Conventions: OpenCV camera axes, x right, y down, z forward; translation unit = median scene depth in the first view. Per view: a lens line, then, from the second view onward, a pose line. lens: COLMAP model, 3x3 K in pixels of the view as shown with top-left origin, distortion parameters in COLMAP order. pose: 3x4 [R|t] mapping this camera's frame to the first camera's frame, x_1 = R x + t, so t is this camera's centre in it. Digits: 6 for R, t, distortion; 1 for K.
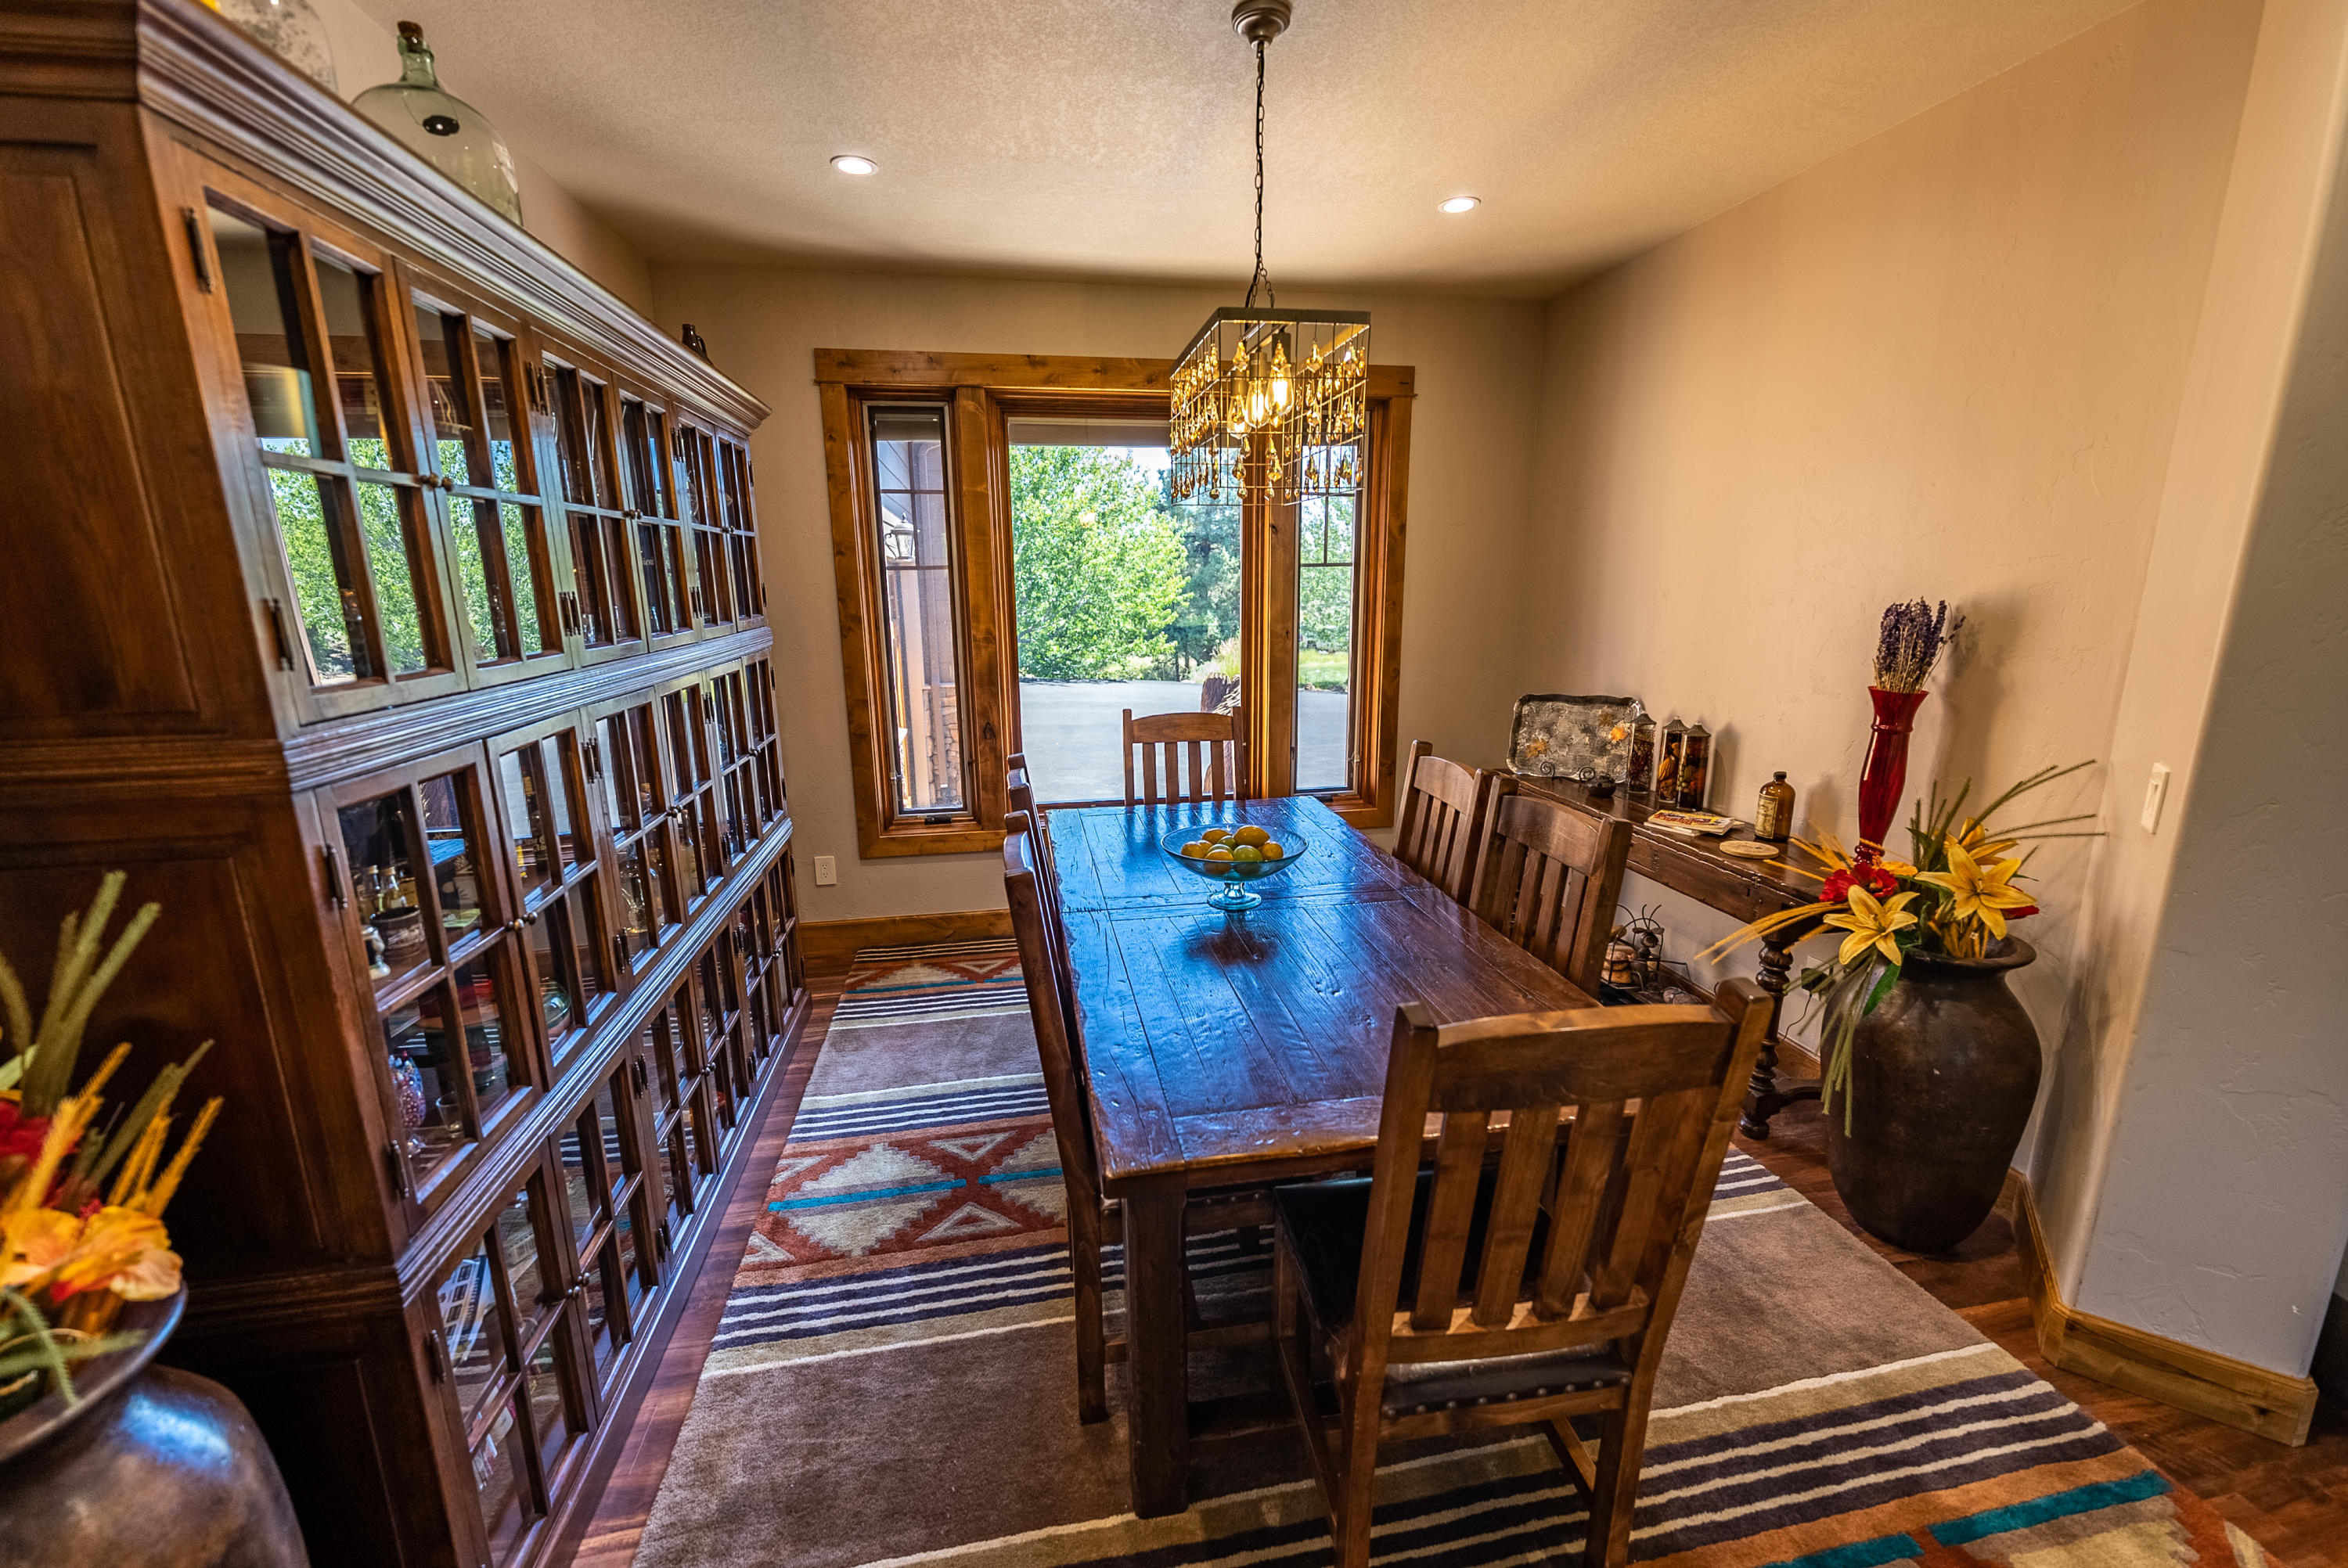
lens RADIAL K [[961.9, 0, 1185.9], [0, 961.9, 785.2], [0, 0, 1]] dist [-0.003844, -0.000180]
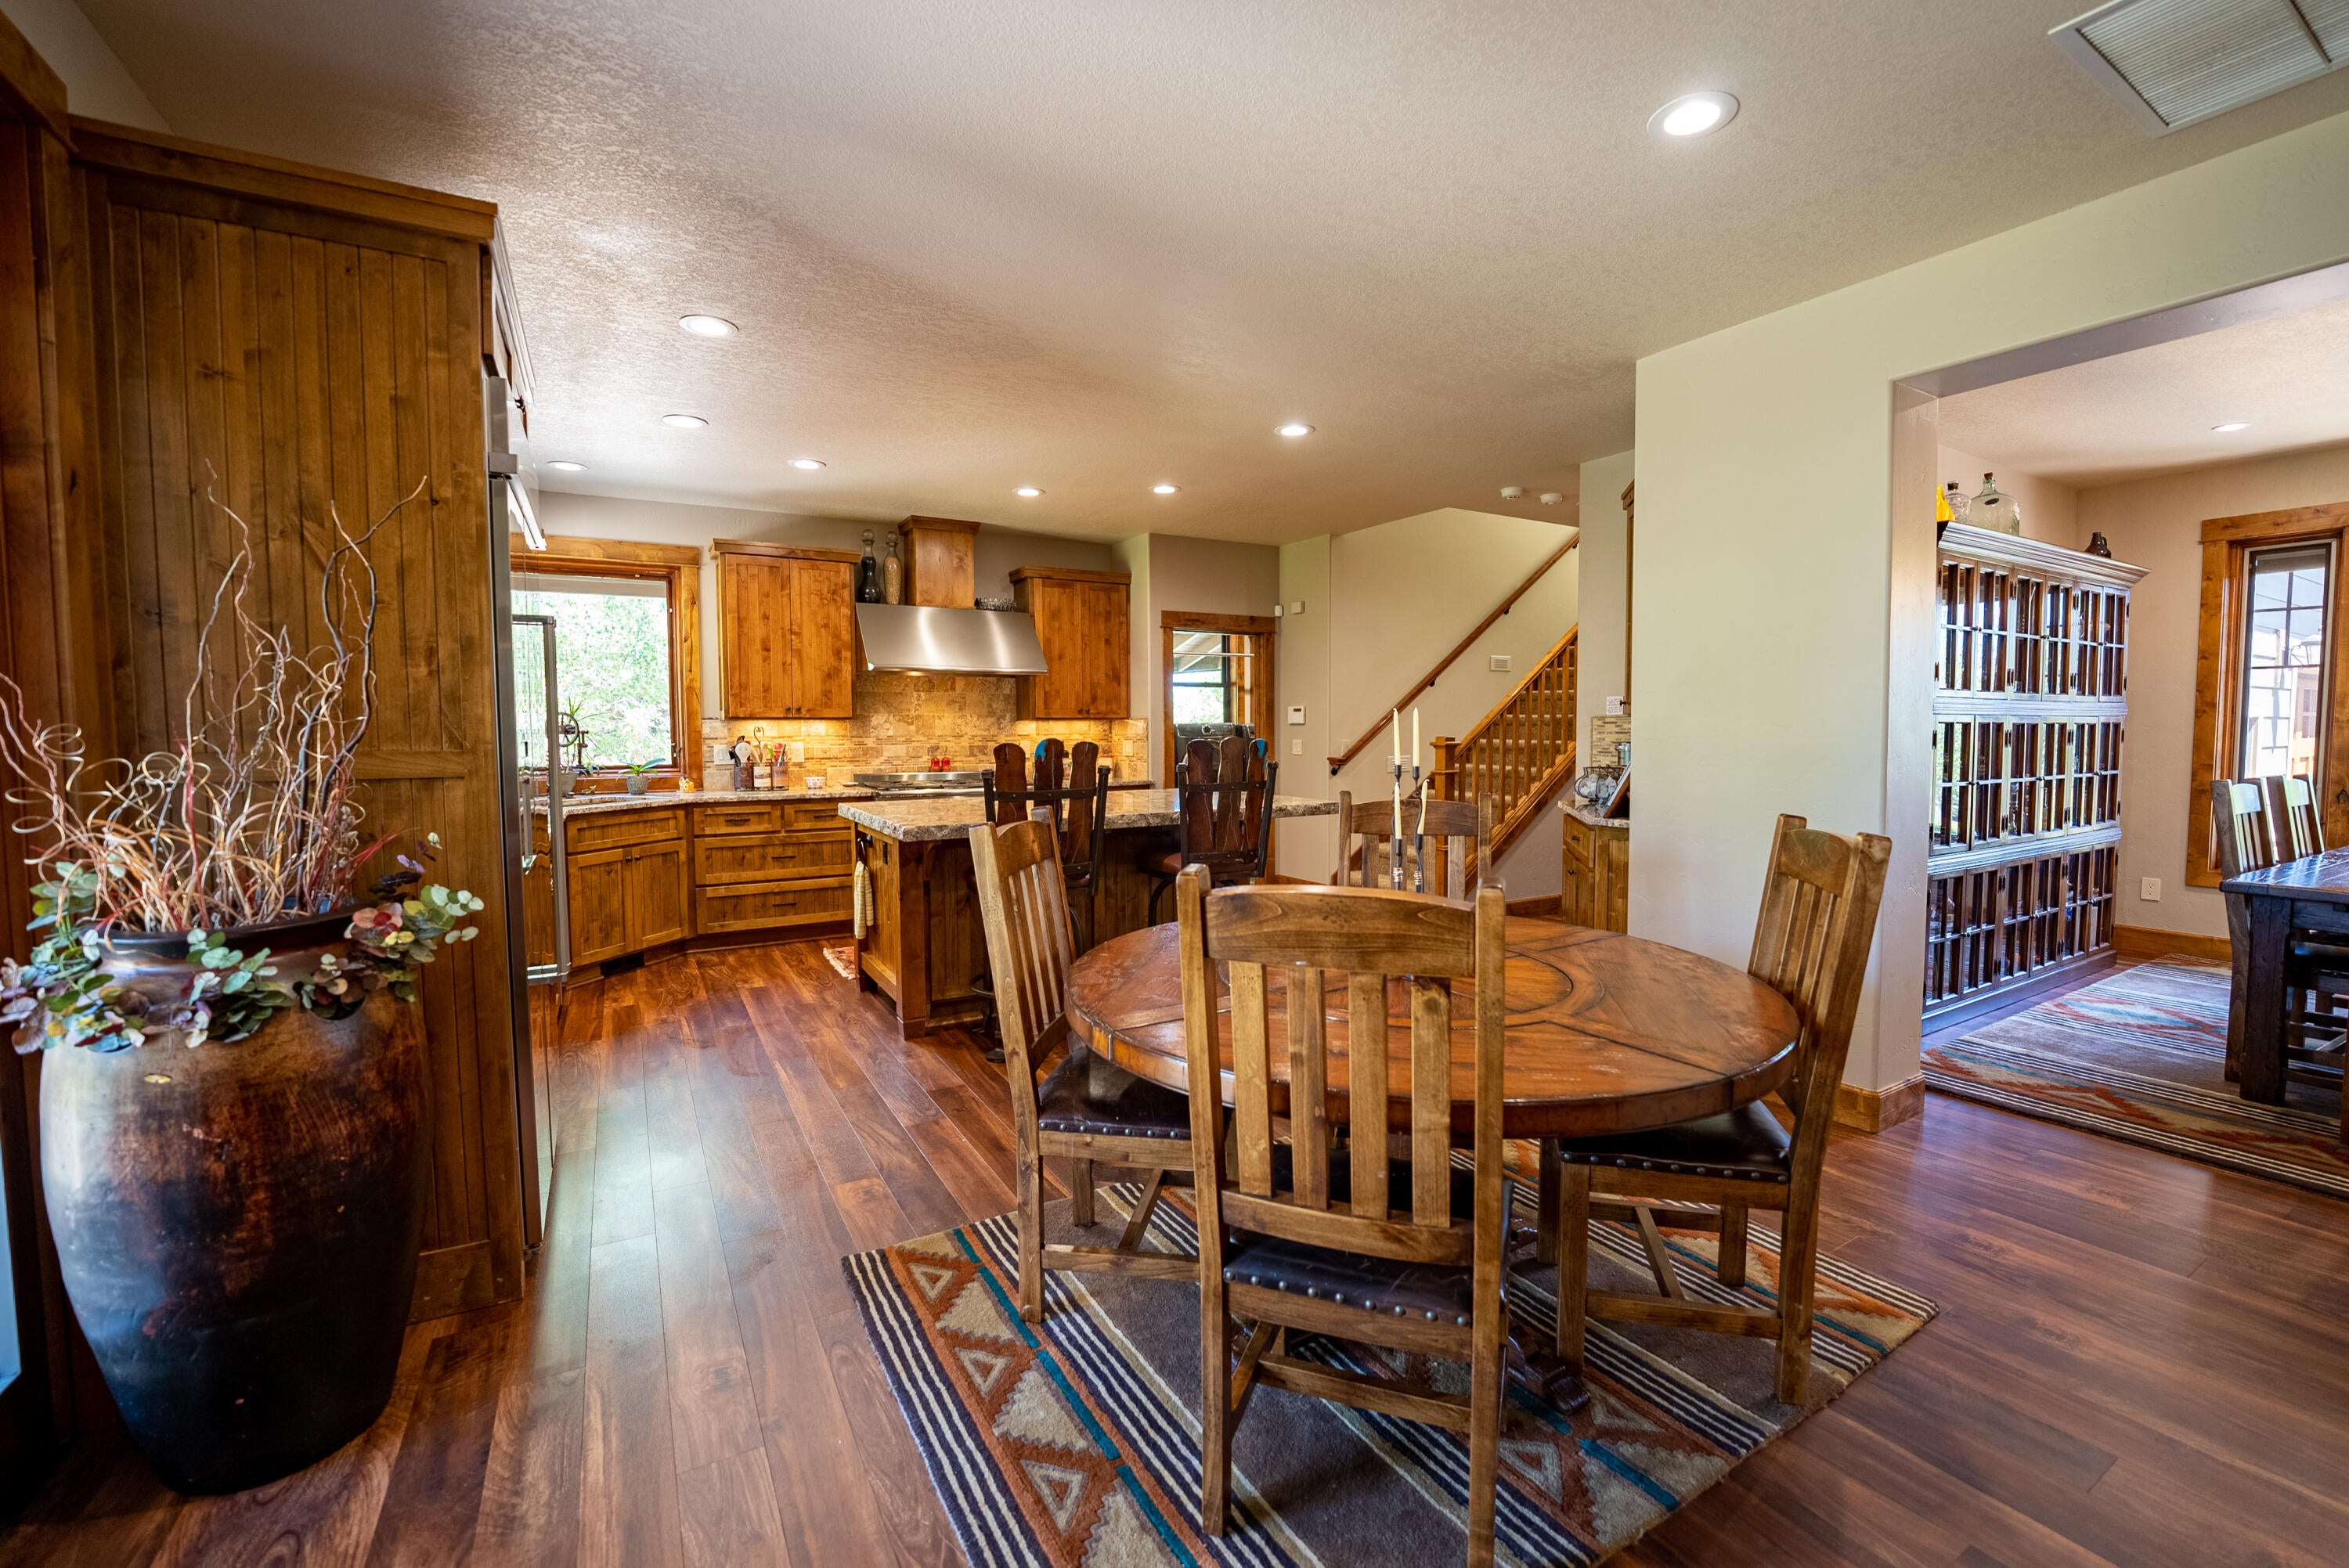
lens RADIAL K [[970.4, 0, 1173.9], [0, 970.4, 781.2], [0, 0, 1]] dist [-0.002783, -0.000517]
pose [[0.352761, 0.058806, -0.933864, 0.566527], [-0.200930, 0.979502, -0.014220, 0.332698], [0.913885, 0.192657, 0.357346, -1.087837]]
